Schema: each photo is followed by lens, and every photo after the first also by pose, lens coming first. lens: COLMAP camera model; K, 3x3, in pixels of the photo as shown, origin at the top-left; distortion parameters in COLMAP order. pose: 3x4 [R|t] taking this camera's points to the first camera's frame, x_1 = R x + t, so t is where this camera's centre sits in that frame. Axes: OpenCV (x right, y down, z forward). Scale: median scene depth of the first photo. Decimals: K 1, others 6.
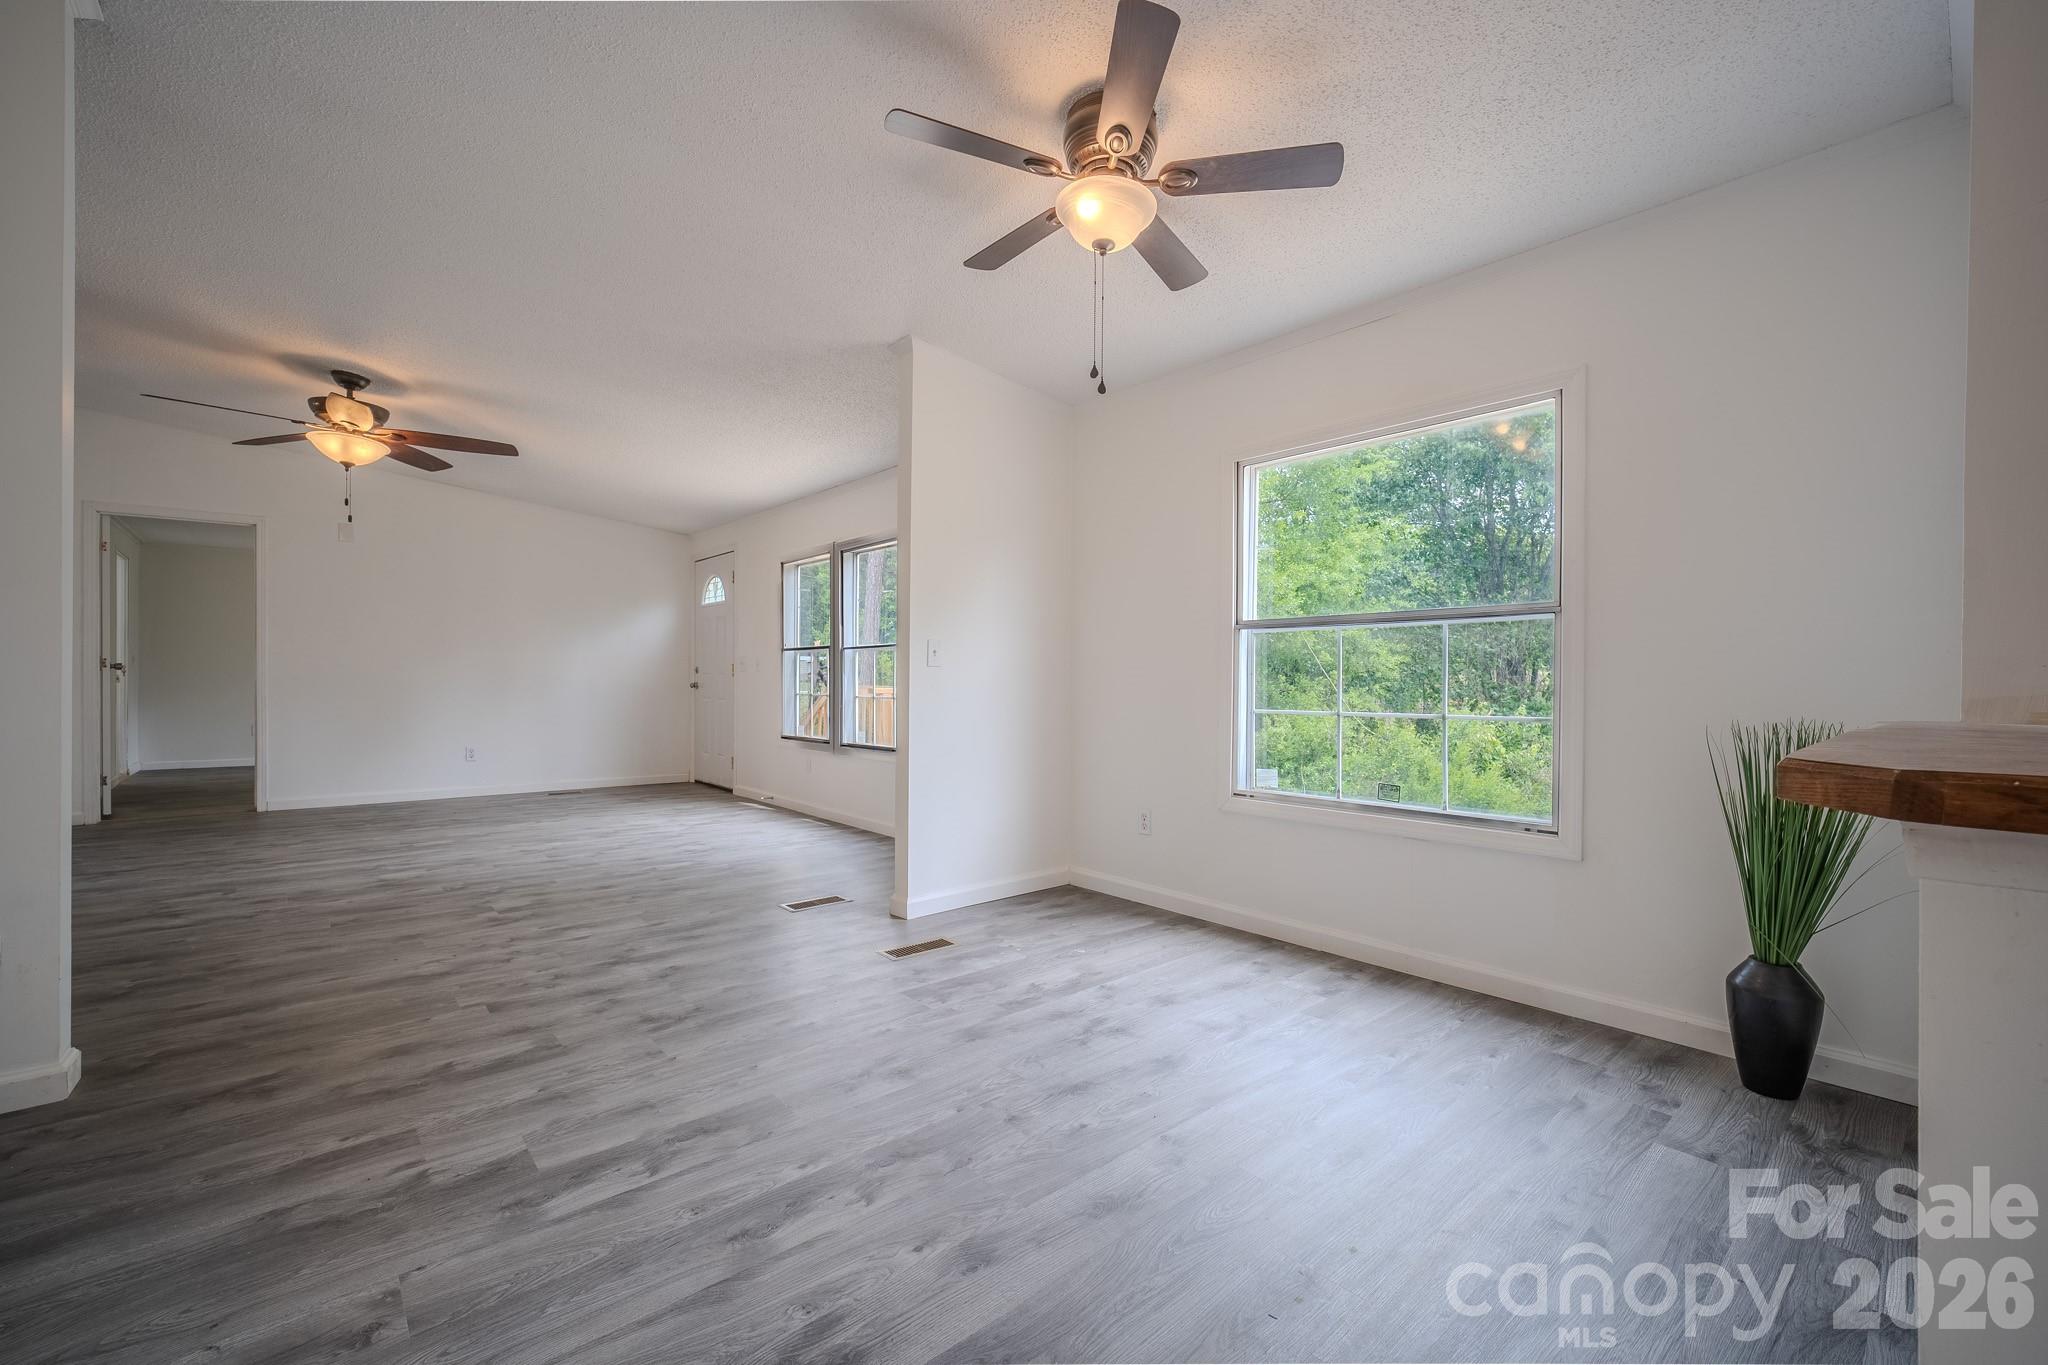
lens RADIAL K [[848.9, 0, 1046.3], [0, 848.9, 686.4], [0, 0, 1]] dist [-0.006320, -0.000861]
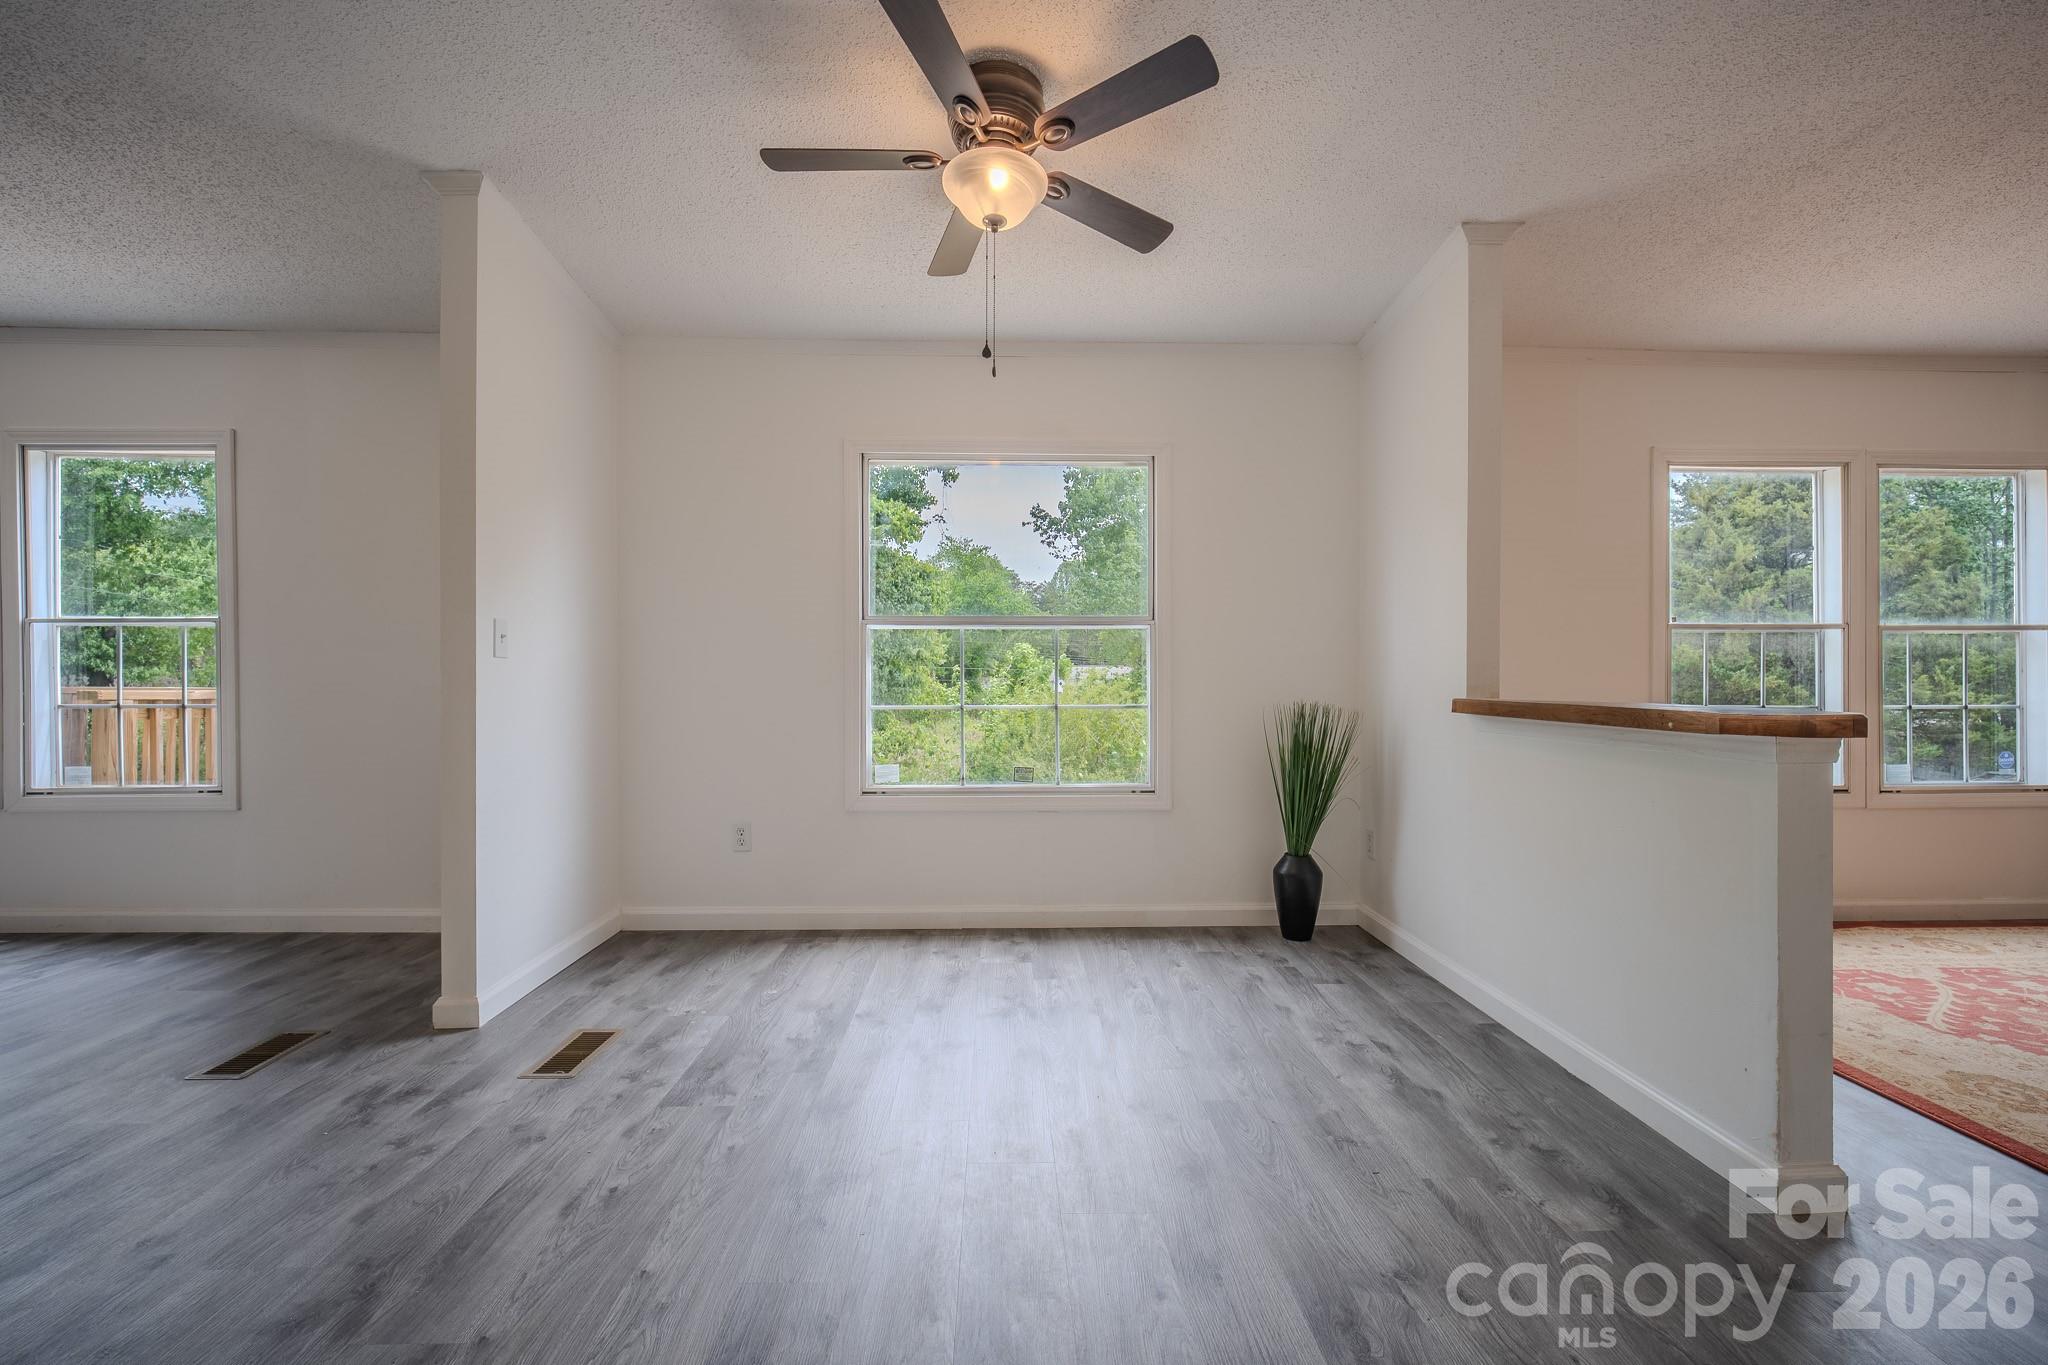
lens RADIAL K [[848.9, 0, 1027.2], [0, 848.9, 690.2], [0, 0, 1]] dist [-0.006320, -0.000861]
pose [[0.651058, -0.019233, 0.758785, -0.473843], [0.010366, 0.999811, 0.016448, -0.007511], [-0.758958, -0.002843, 0.651134, 0.260513]]
